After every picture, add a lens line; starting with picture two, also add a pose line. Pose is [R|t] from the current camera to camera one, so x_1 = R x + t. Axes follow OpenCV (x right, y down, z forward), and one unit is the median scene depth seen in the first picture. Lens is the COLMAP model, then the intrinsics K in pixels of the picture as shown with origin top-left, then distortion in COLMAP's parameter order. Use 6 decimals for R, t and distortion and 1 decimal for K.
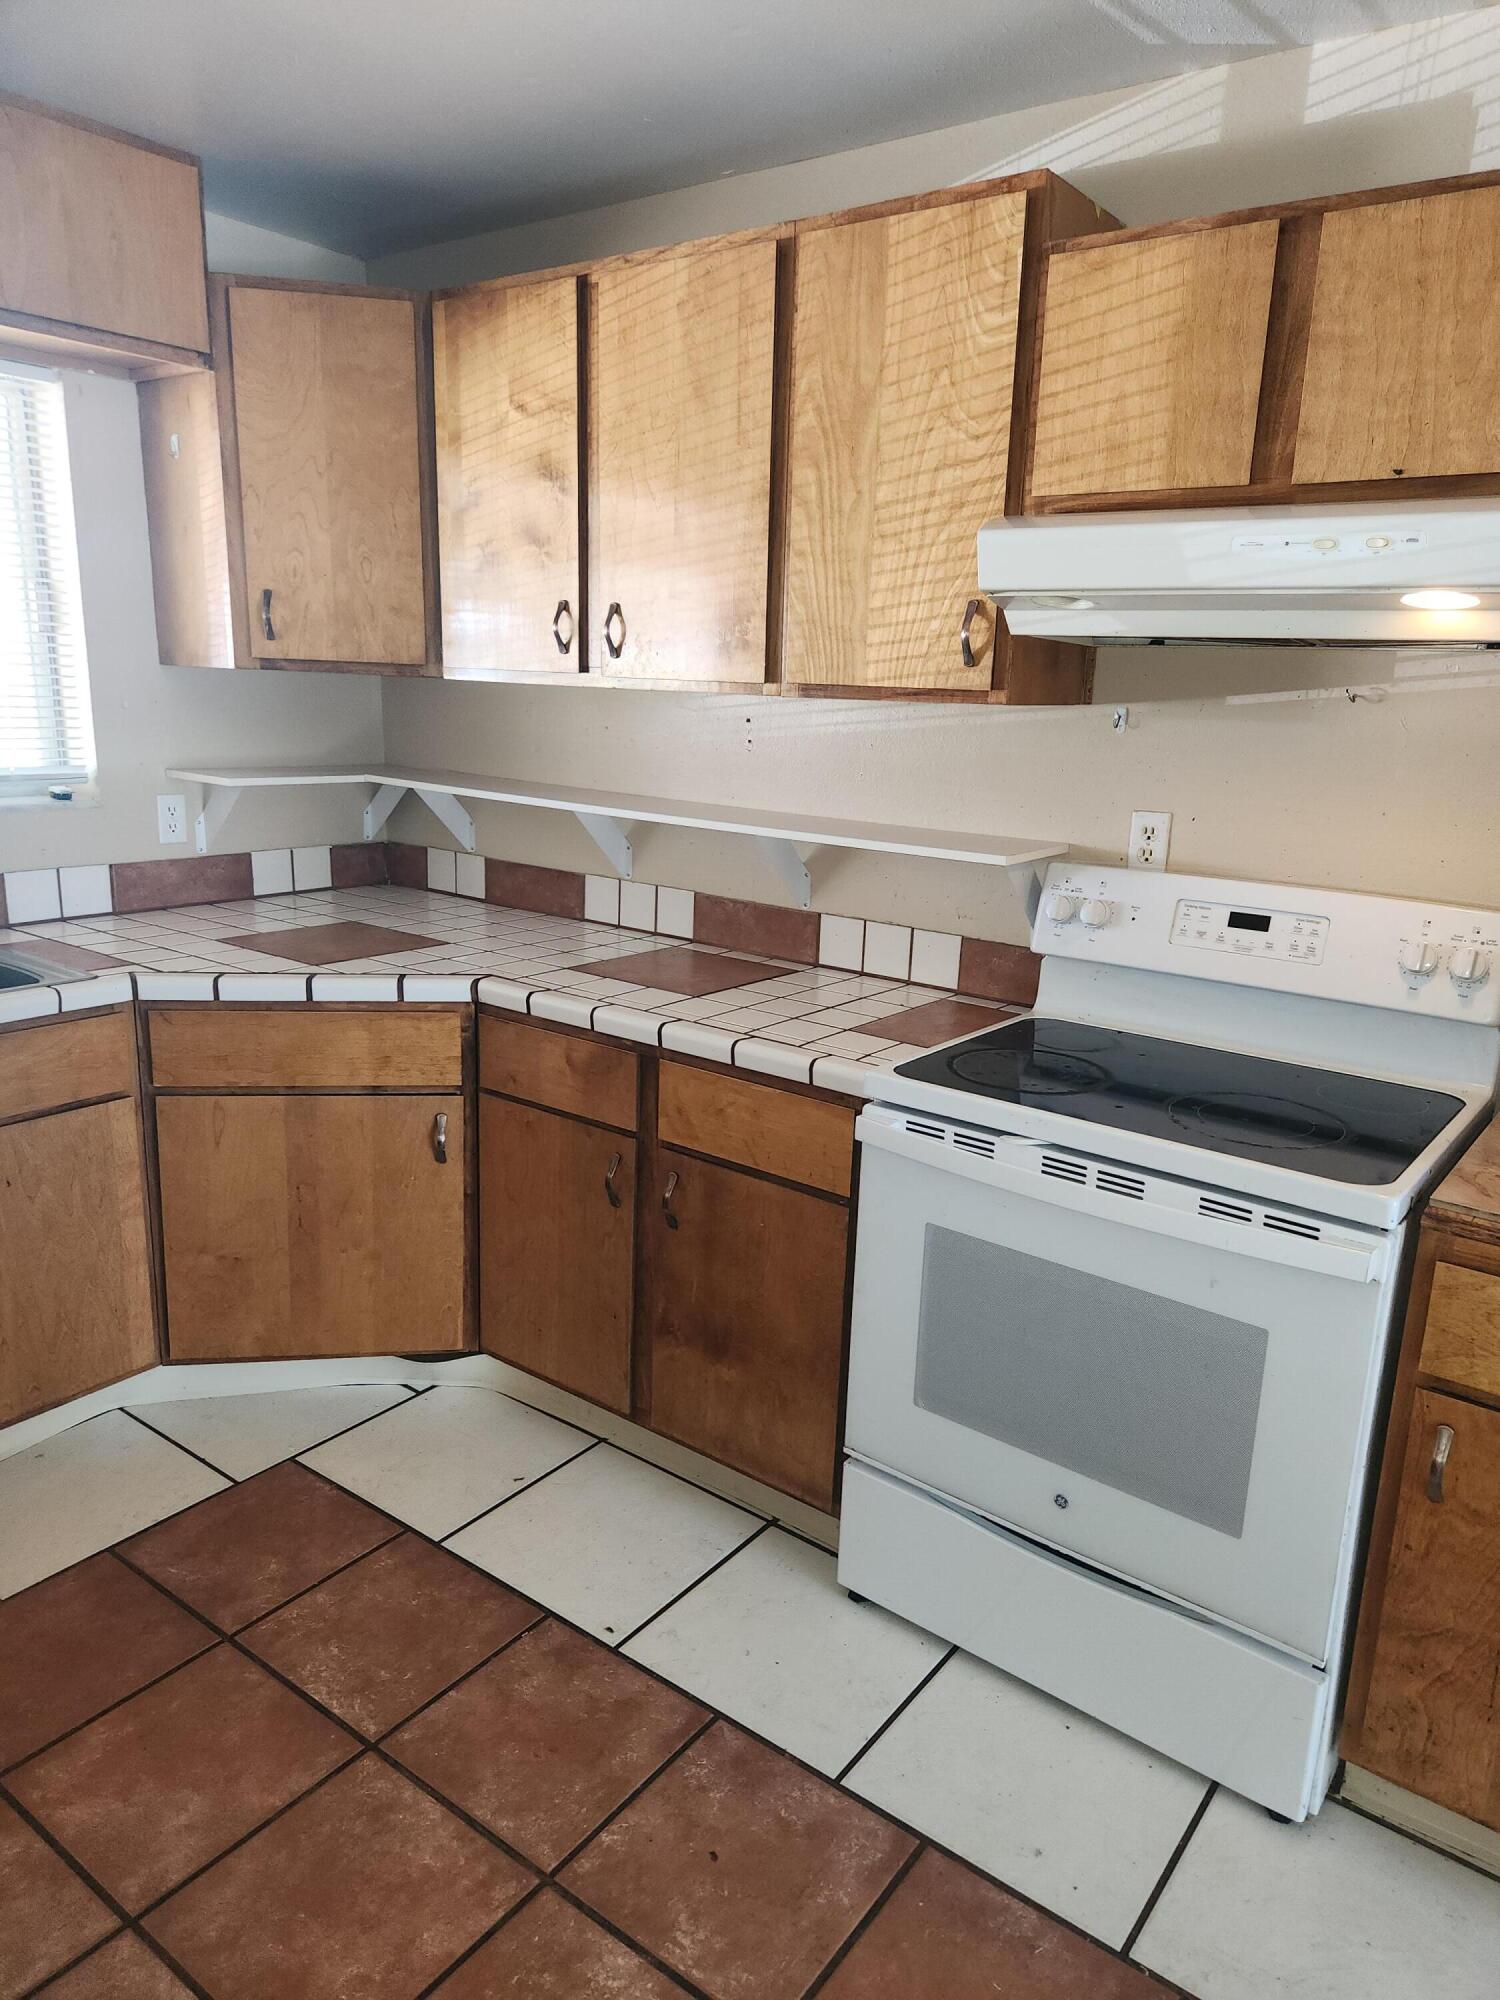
lens RADIAL K [[1350.9, 0, 785.7], [0, 1350.9, 1006.6], [0, 0, 1]] dist [0.056380, -0.044756]
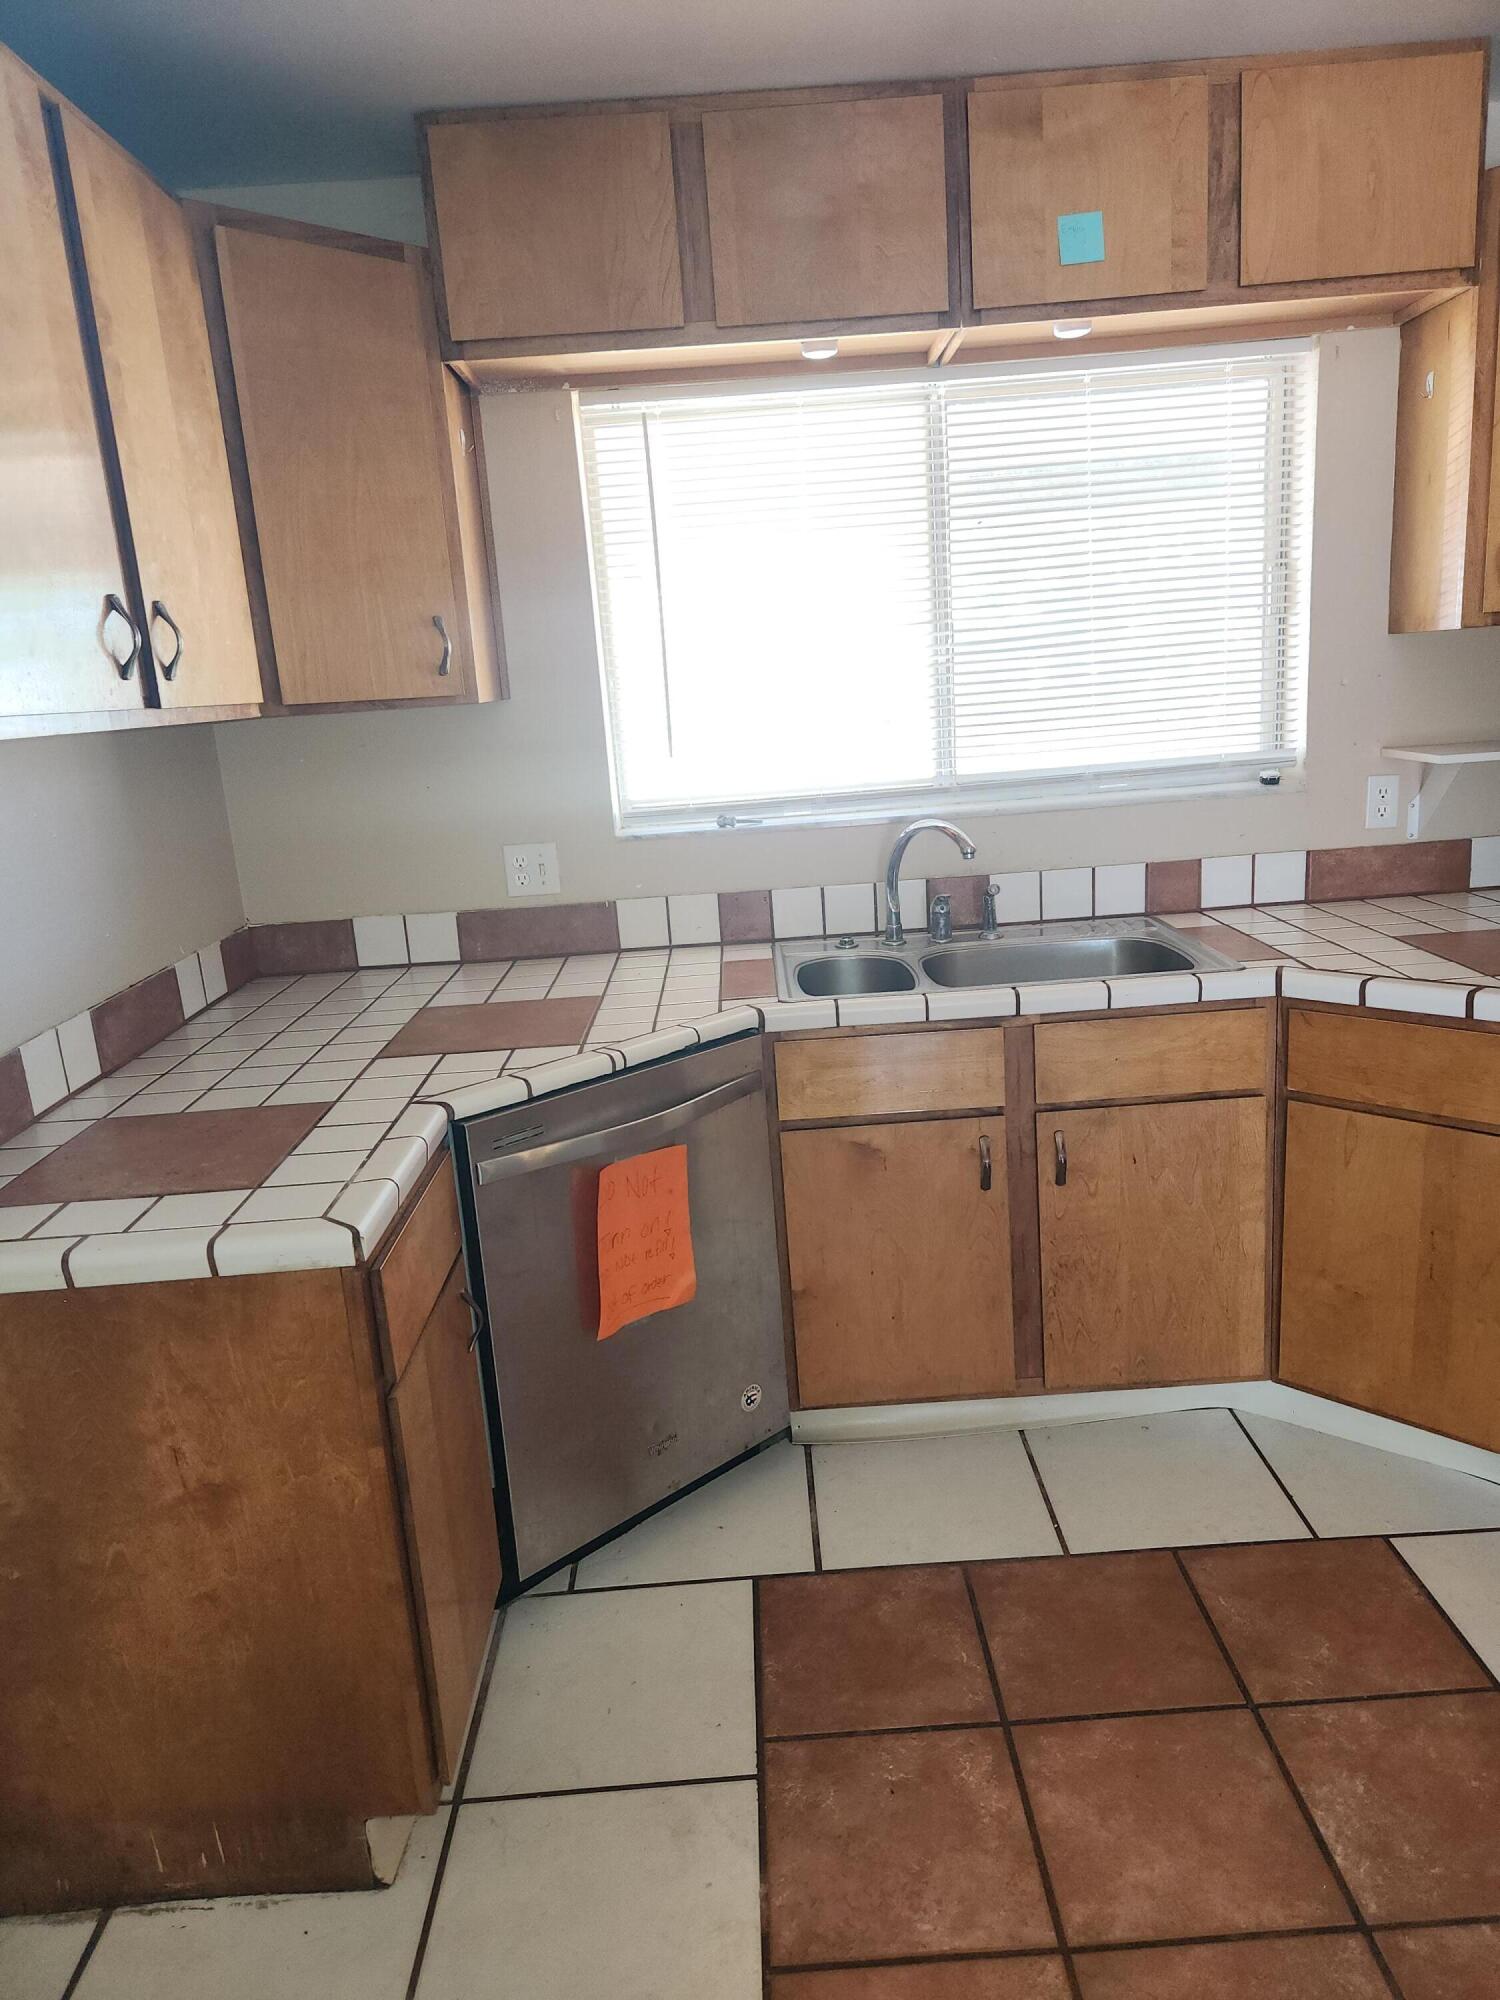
lens RADIAL K [[1350.9, 0, 750.1], [0, 1350.9, 1005.2], [0, 0, 1]] dist [0.056380, -0.044756]
pose [[0.594216, 0.111143, -0.796589, 0.056300], [-0.099769, 0.992943, 0.064117, -0.021723], [0.798094, 0.041376, 0.601111, 0.135982]]
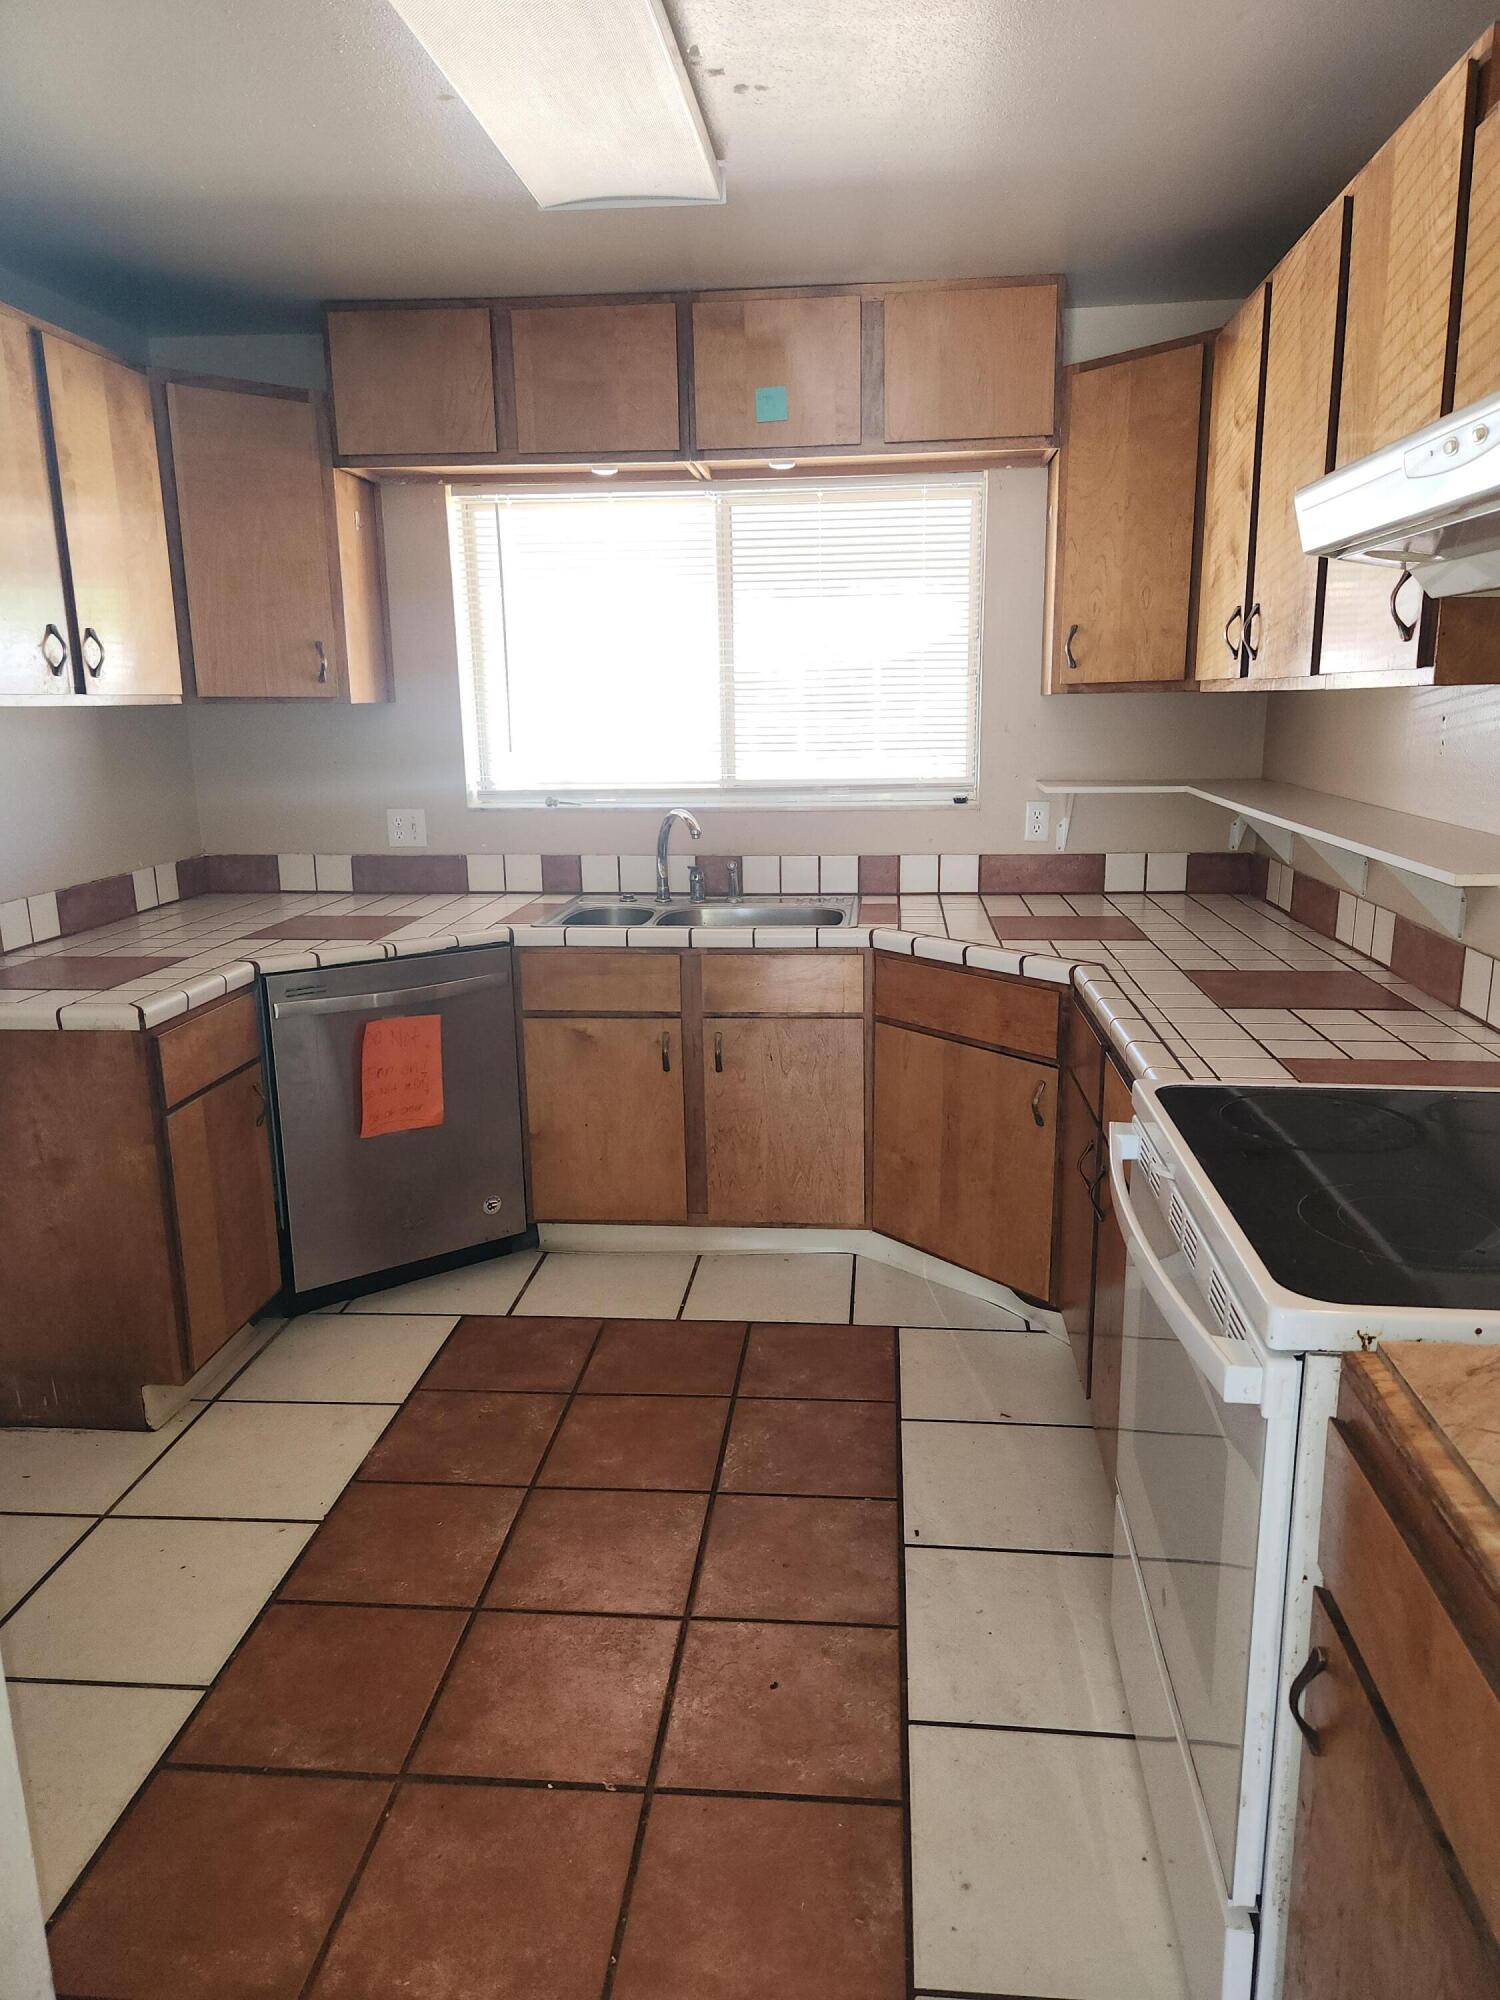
lens RADIAL K [[1350.9, 0, 760.4], [0, 1350.9, 1005.9], [0, 0, 1]] dist [0.056380, -0.044756]
pose [[0.510615, 0.147089, -0.847135, 0.572153], [-0.172096, 0.982805, 0.066914, -0.017025], [0.842411, 0.111621, 0.527148, 0.212552]]
